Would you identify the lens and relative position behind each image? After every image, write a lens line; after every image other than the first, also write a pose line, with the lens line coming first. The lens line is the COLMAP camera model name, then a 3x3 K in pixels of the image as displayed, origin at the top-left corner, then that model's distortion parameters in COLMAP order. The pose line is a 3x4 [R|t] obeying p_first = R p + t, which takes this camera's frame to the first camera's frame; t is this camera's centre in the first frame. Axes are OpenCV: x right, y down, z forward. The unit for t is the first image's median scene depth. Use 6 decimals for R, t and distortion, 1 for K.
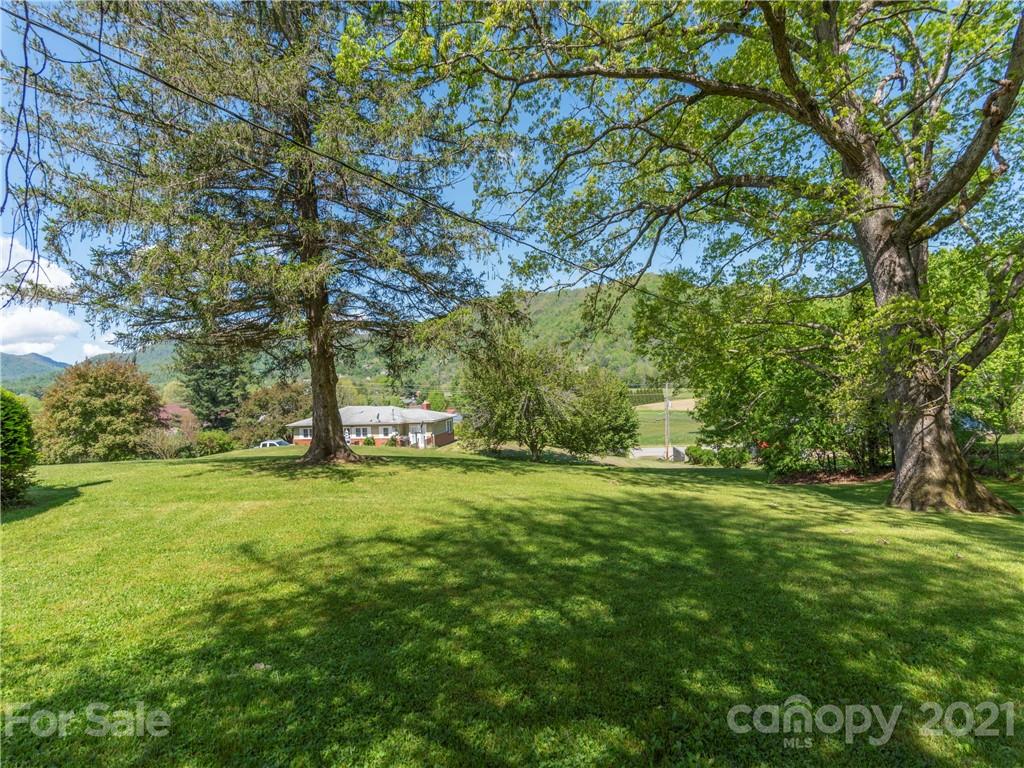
lens RADIAL K [[495.2, 0, 498.6], [0, 495.2, 386.2], [0, 0, 1]] dist [0.003730, 0.000678]
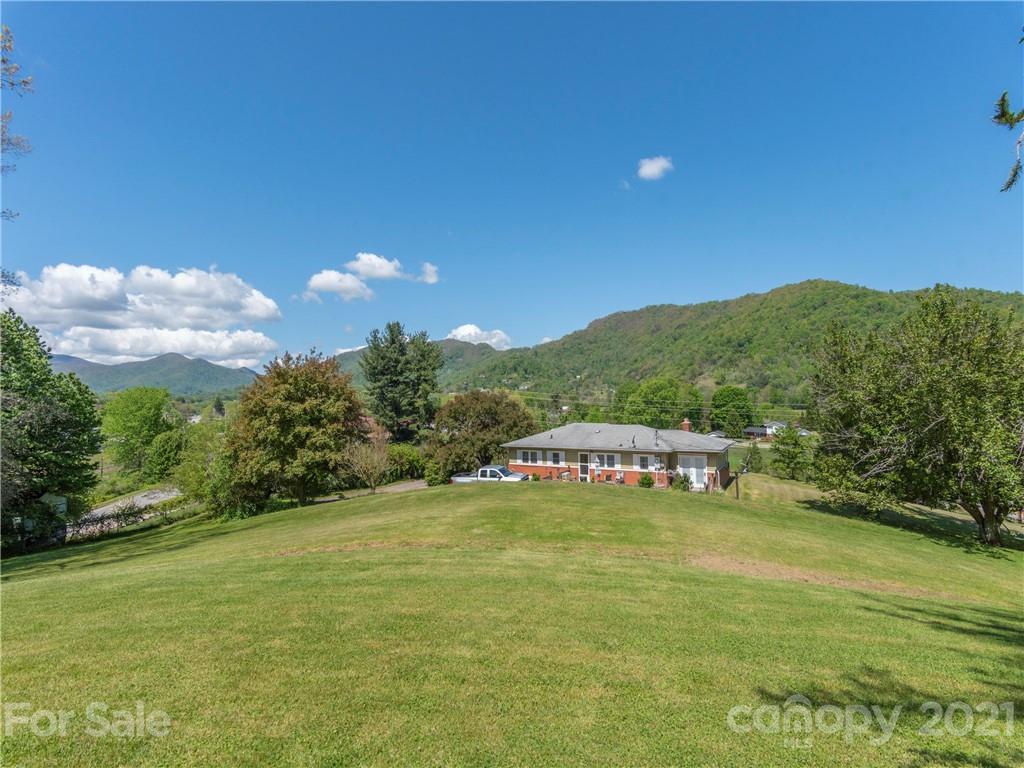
lens RADIAL K [[522.1, 0, 505.1], [0, 522.1, 399.0], [0, 0, 1]] dist [0.001914, 0.000699]
pose [[0.959168, 0.022748, -0.281922, -0.242491], [-0.023977, 0.999712, -0.000909, 0.009956], [0.281820, 0.007631, 0.959437, 0.280272]]
